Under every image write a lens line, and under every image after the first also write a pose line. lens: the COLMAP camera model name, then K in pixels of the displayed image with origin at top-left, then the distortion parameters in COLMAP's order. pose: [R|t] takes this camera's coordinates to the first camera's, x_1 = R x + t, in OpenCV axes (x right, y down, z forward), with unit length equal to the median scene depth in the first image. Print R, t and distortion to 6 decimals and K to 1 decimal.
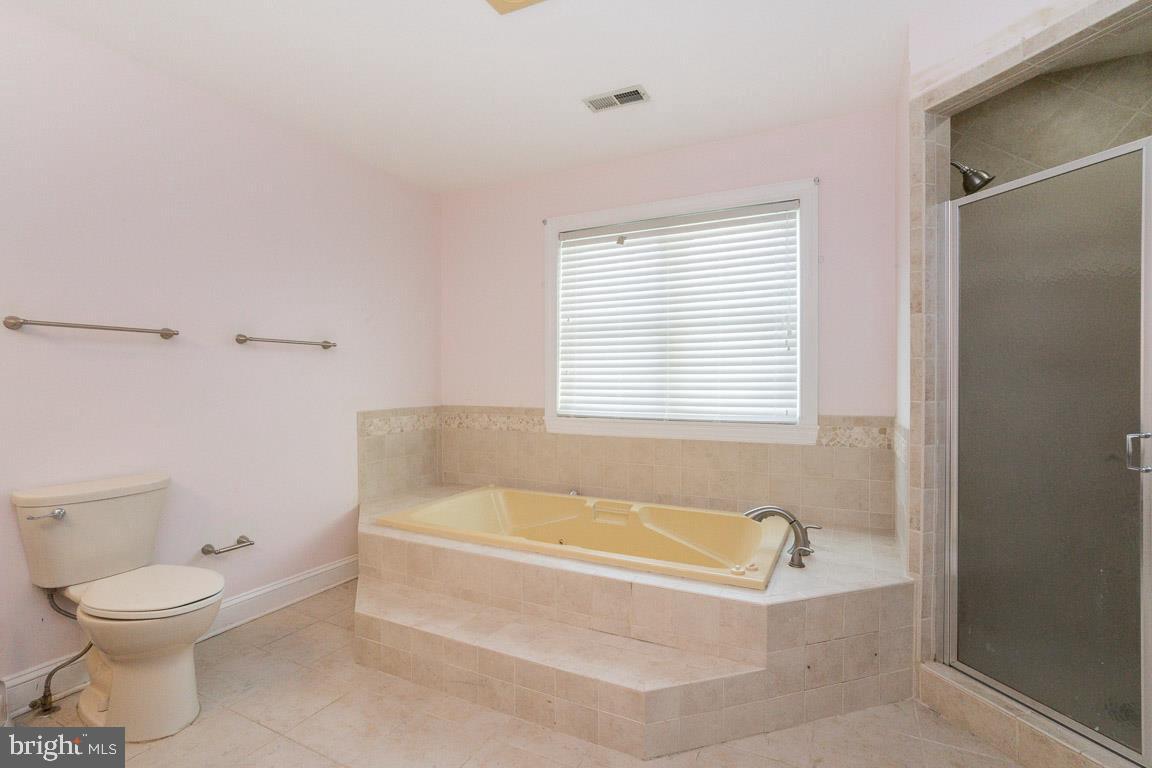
lens RADIAL K [[531.7, 0, 571.0], [0, 531.7, 384.9], [0, 0, 1]] dist [-0.017511, 0.001821]
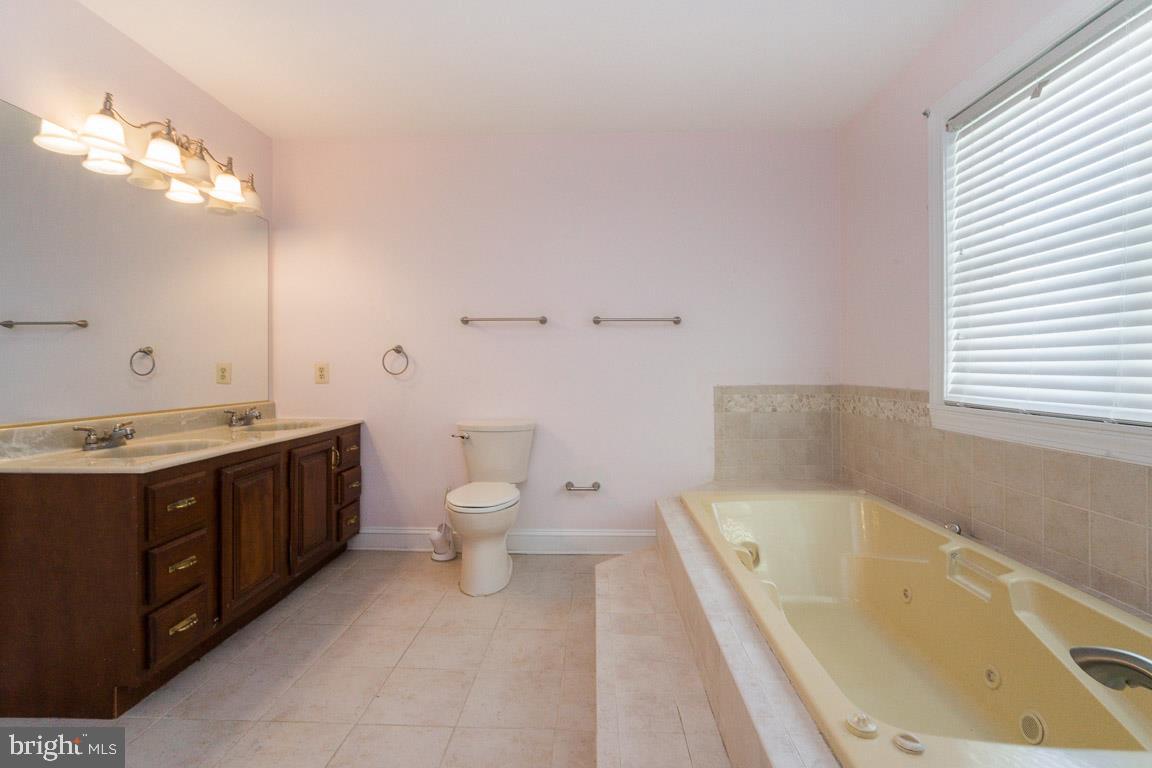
lens RADIAL K [[531.7, 0, 573.5], [0, 531.7, 364.4], [0, 0, 1]] dist [-0.017511, 0.001821]
pose [[0.441729, -0.003691, -0.897141, 0.349681], [-0.006902, 0.999948, -0.007513, 0.018652], [0.897122, 0.009511, 0.441681, 0.311180]]
